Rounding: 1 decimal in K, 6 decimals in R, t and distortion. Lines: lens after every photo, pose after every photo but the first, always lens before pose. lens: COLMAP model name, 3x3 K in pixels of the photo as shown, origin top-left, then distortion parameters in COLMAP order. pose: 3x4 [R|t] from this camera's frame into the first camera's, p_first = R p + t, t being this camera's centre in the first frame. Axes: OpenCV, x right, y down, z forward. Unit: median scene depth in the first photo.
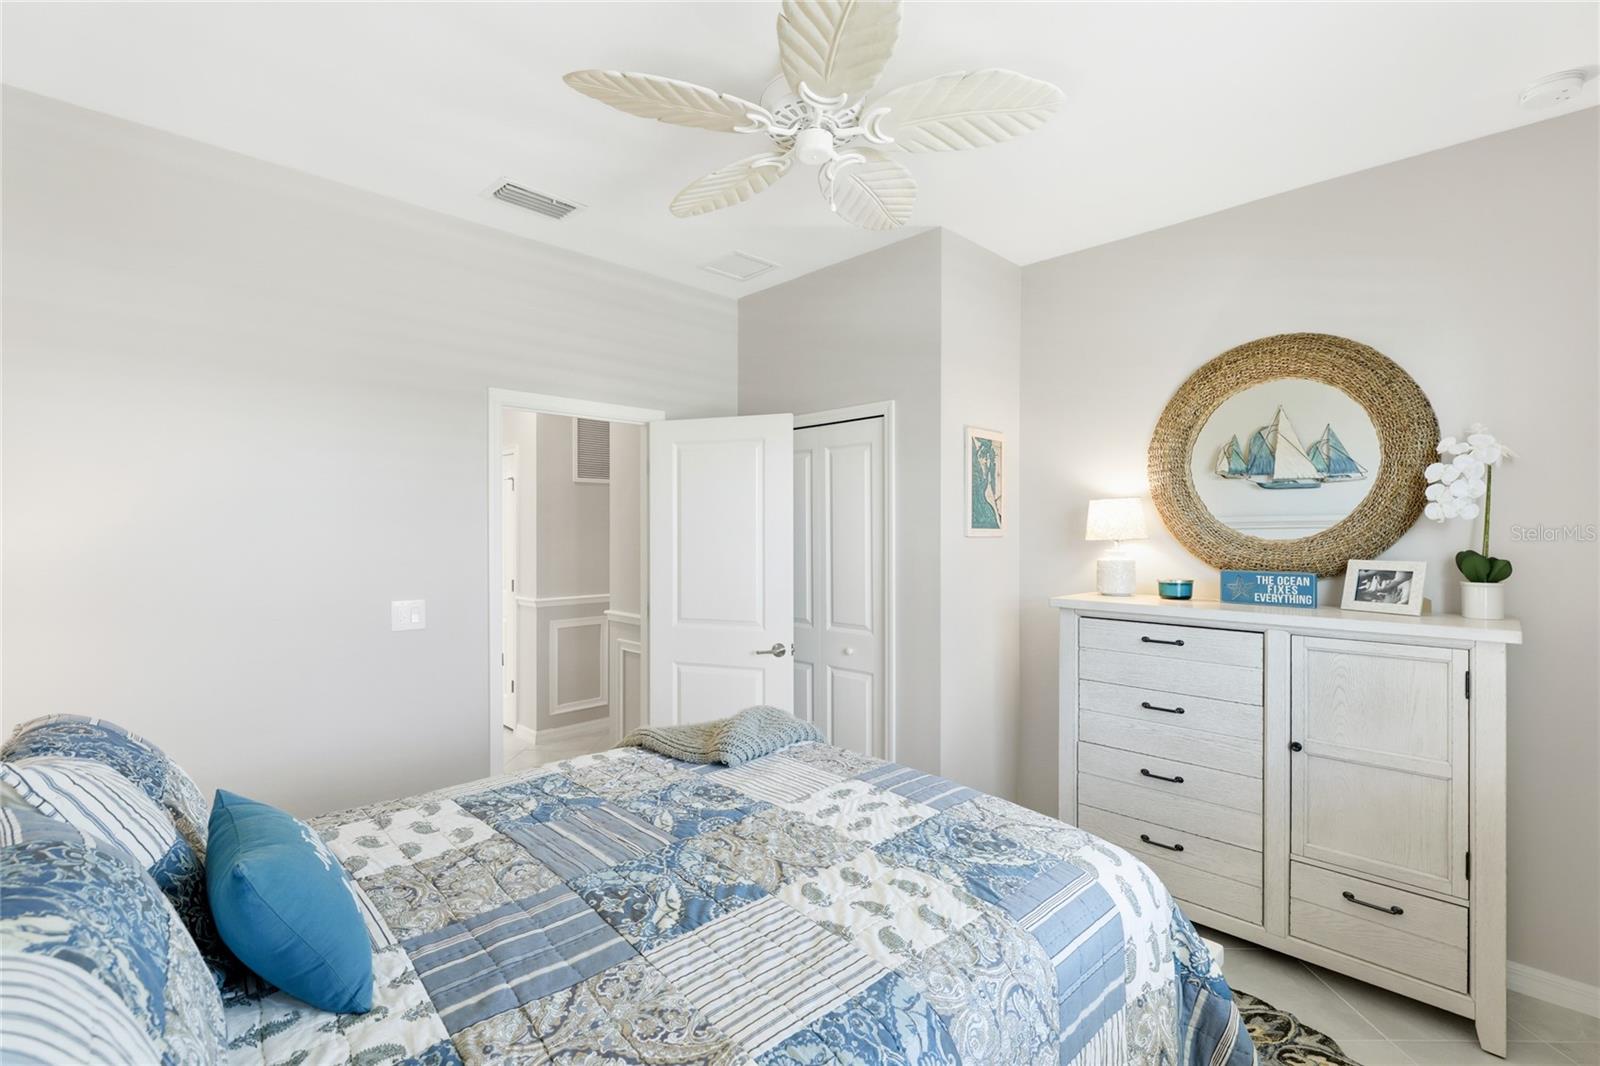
lens RADIAL K [[727.3, 0, 792.0], [0, 727.3, 527.7], [0, 0, 1]] dist [-0.006087, -0.001044]
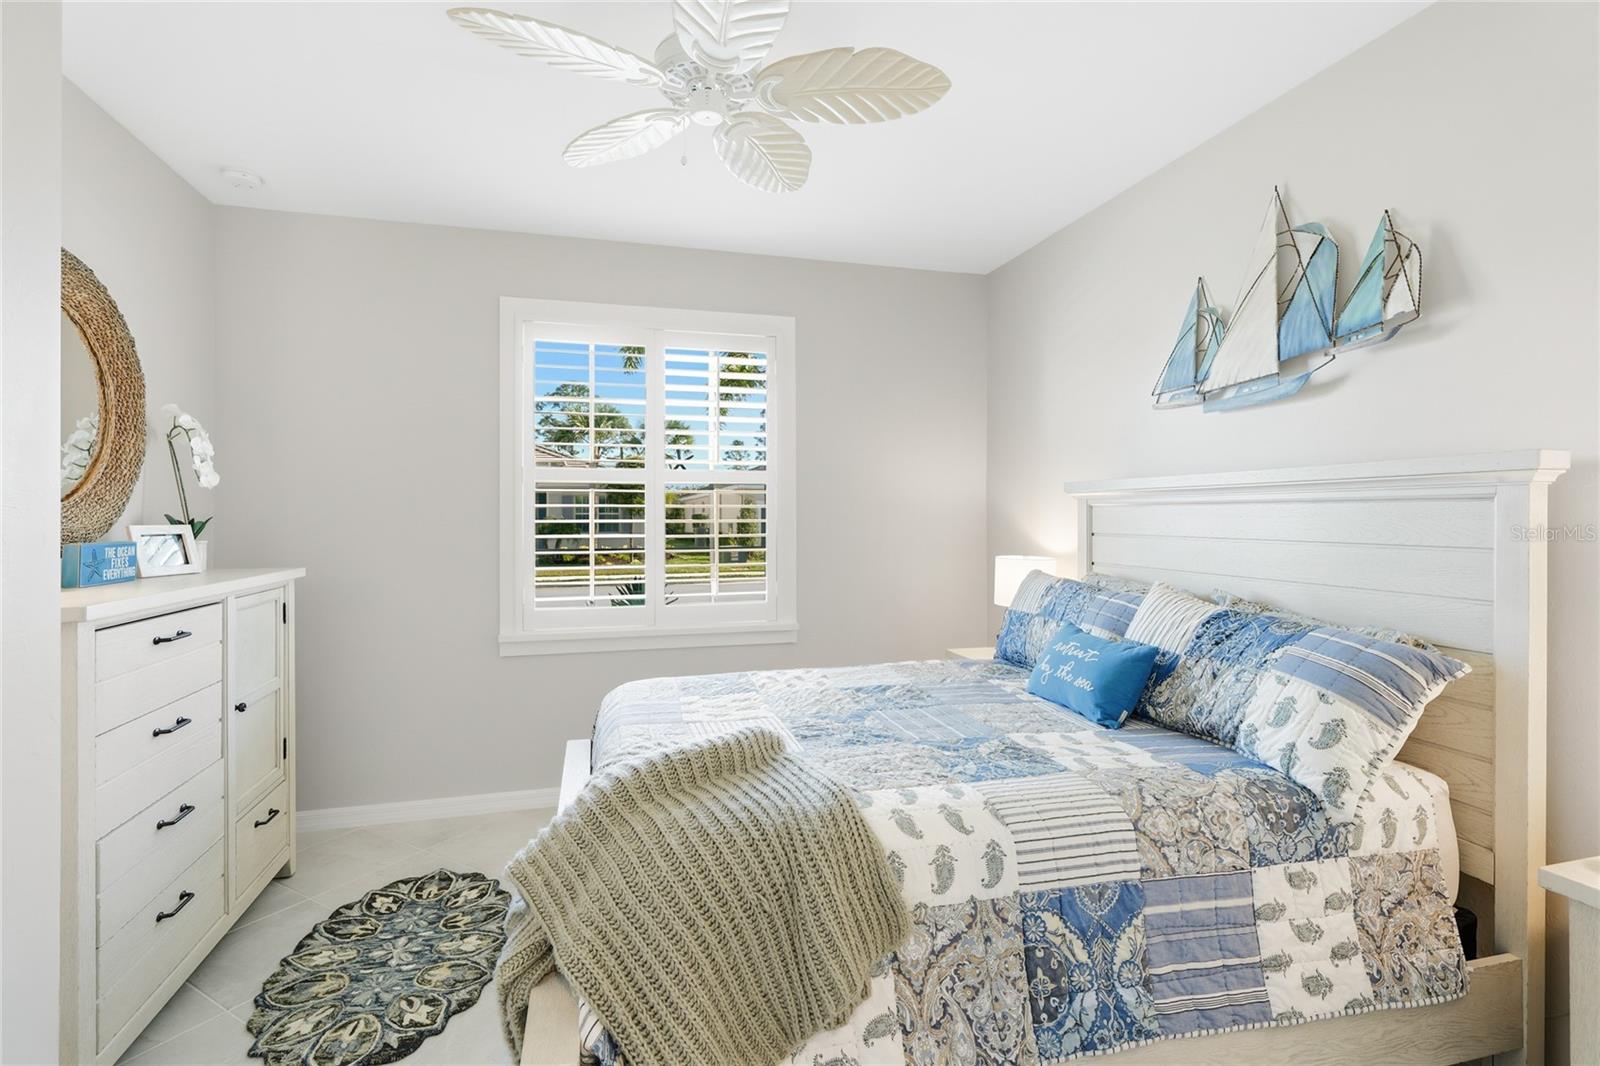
lens RADIAL K [[727.3, 0, 786.6], [0, 727.3, 524.3], [0, 0, 1]] dist [-0.006087, -0.001044]
pose [[-0.881566, -0.004080, 0.472042, -0.520900], [0.000814, 0.999948, 0.010163, 0.043788], [-0.472059, 0.009343, -0.881517, 1.773512]]
